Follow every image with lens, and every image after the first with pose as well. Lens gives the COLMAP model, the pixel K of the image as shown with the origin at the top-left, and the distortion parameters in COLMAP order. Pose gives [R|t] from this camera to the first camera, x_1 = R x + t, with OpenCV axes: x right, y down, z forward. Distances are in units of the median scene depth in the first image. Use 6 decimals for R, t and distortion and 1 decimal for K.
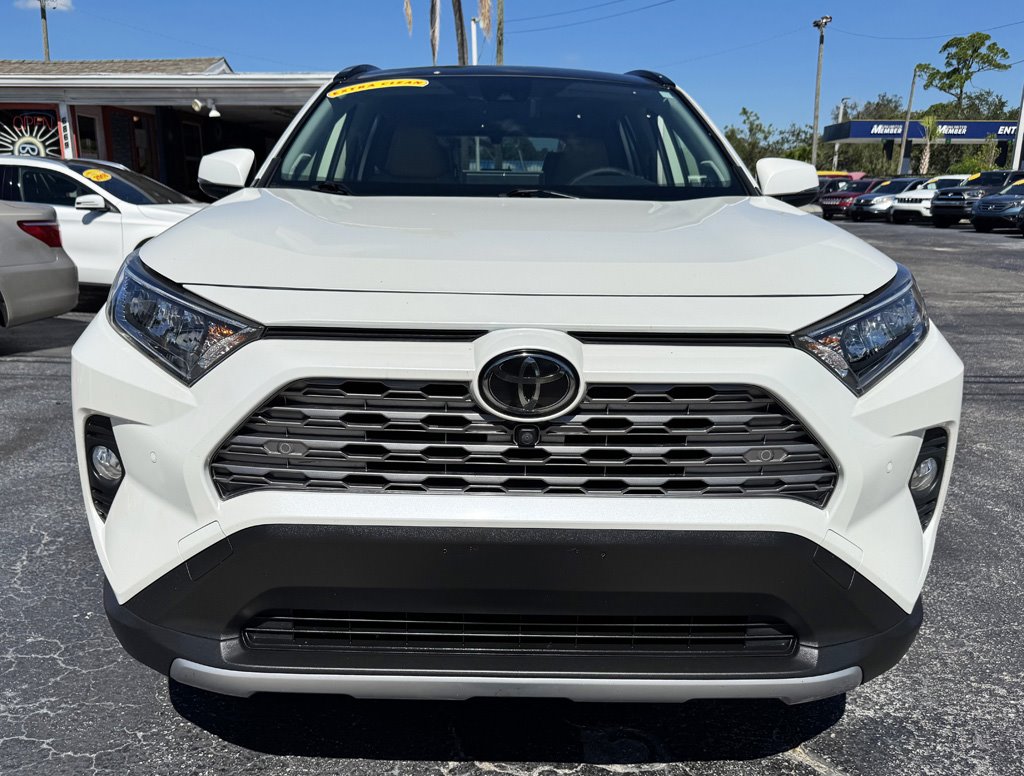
lens RADIAL K [[851.8, 0, 491.1], [0, 851.8, 406.5], [0, 0, 1]] dist [0.003226, -0.002072]
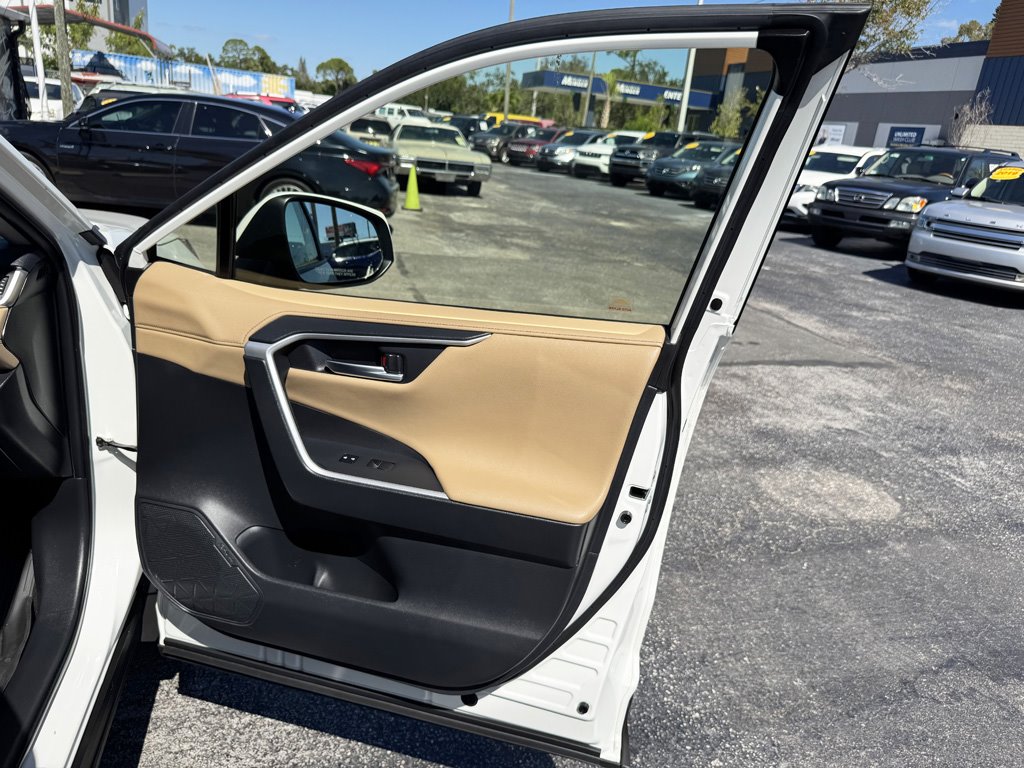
lens RADIAL K [[734.9, 0, 512.0], [0, 734.9, 384.0], [0, 0, 1]] dist [0.082271, -0.143174]
pose [[0.939032, -0.021254, 0.343173, 0.079616], [-0.011795, 0.995509, 0.093931, -0.042198], [-0.343628, -0.092252, 0.934564, 0.153667]]
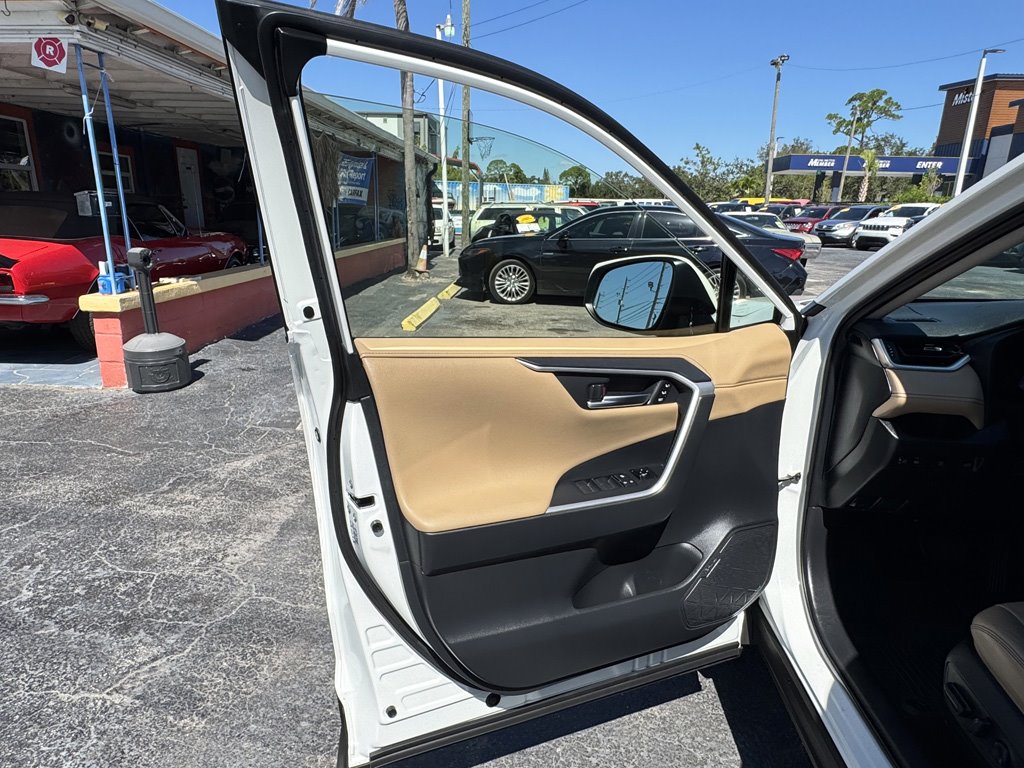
lens RADIAL K [[657.5, 0, 498.5], [0, 657.5, 386.4], [0, 0, 1]] dist [0.006429, -0.000985]
pose [[0.999836, 0.010443, 0.014827, 0.021096], [-0.010647, 0.999849, 0.013712, -0.042013], [-0.014681, -0.013868, 0.999796, 0.156578]]
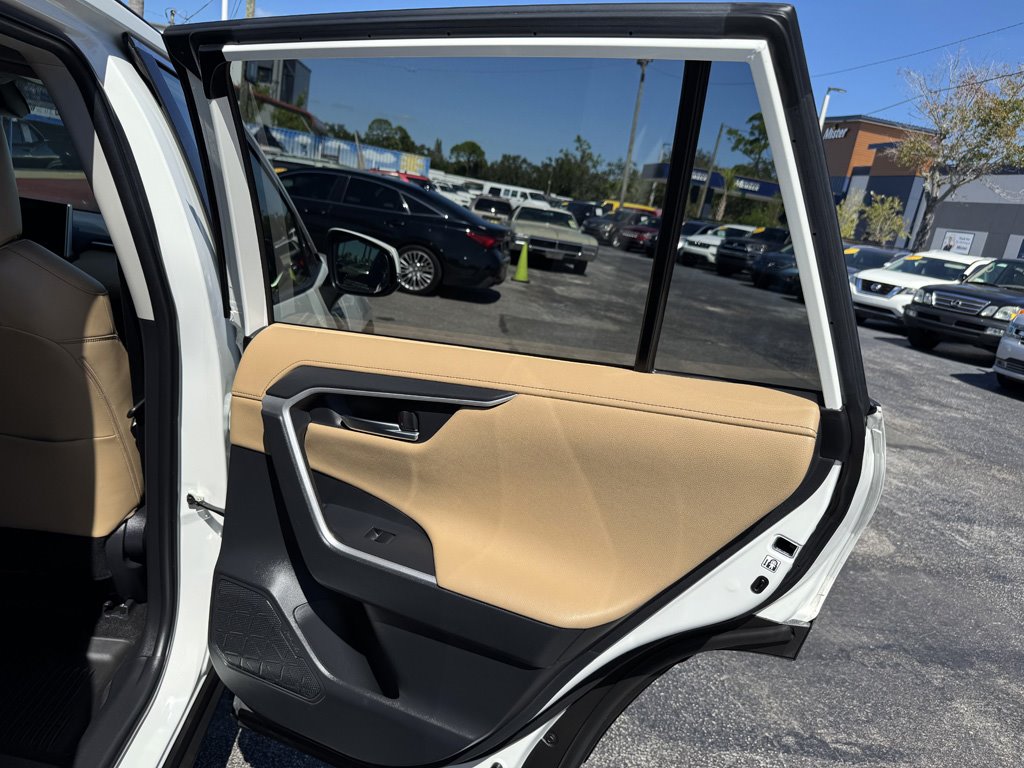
lens RADIAL K [[734.9, 0, 512.0], [0, 734.9, 384.0], [0, 0, 1]] dist [0.082271, -0.143174]
pose [[0.971437, 0.105726, 0.212444, 0.077355], [-0.107976, 0.994153, -0.001013, -0.037821], [-0.211309, -0.021955, 0.977173, 0.133994]]
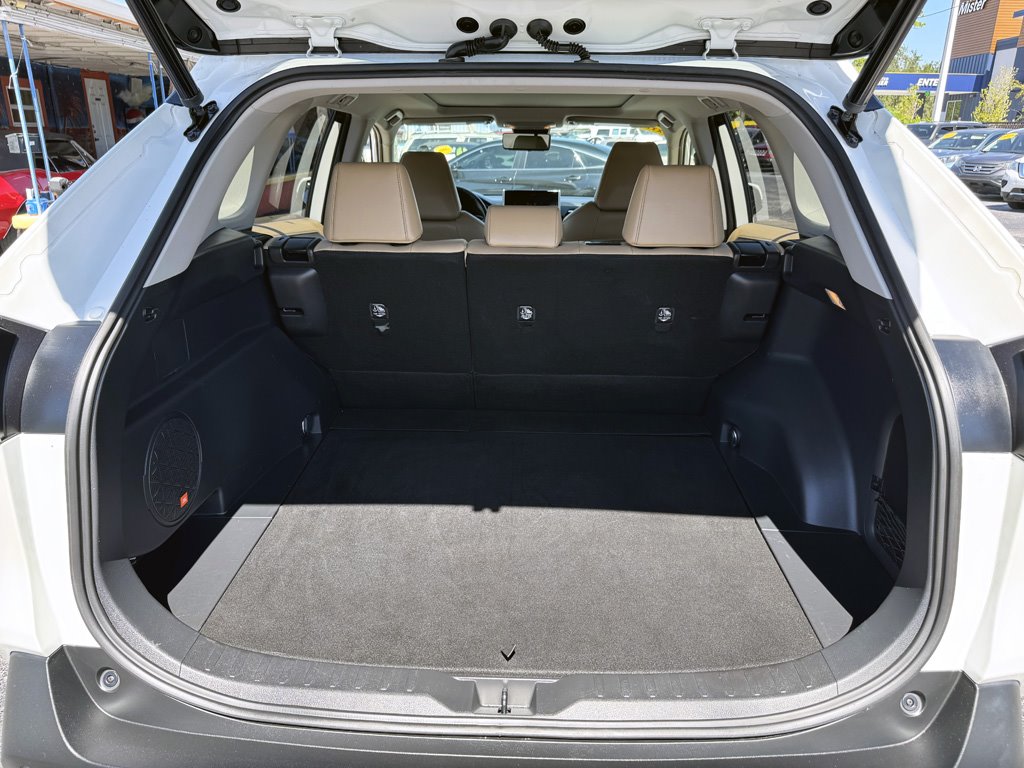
lens RADIAL K [[748.9, 0, 509.5], [0, 748.9, 376.4], [0, 0, 1]] dist [0.056576, -0.051871]
pose [[0.998344, -0.011271, 0.056410, 0.048037], [0.007869, 0.998157, 0.060175, -0.030101], [-0.056984, -0.059632, 0.996593, 0.100141]]
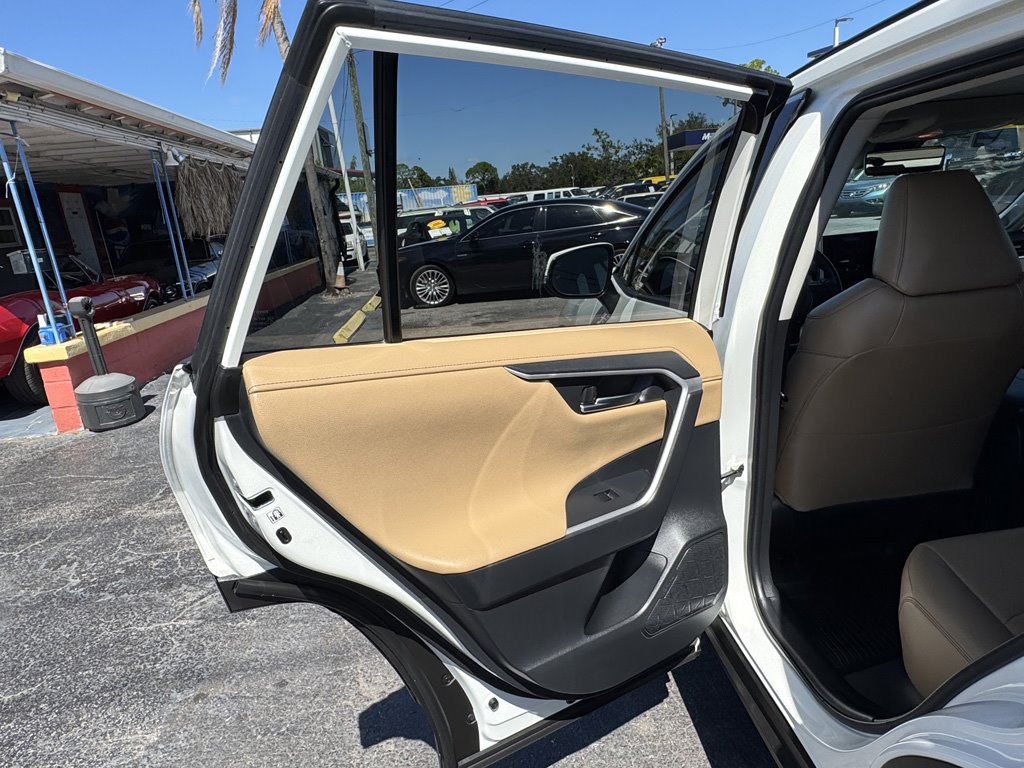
lens RADIAL K [[681.5, 0, 536.1], [0, 681.5, 386.9], [0, 0, 1]] dist [0.000275, 0.001894]
pose [[0.976947, -0.139908, 0.161246, 0.020624], [0.138970, 0.990148, 0.017134, -0.038015], [-0.162054, 0.005670, 0.986766, 0.135320]]
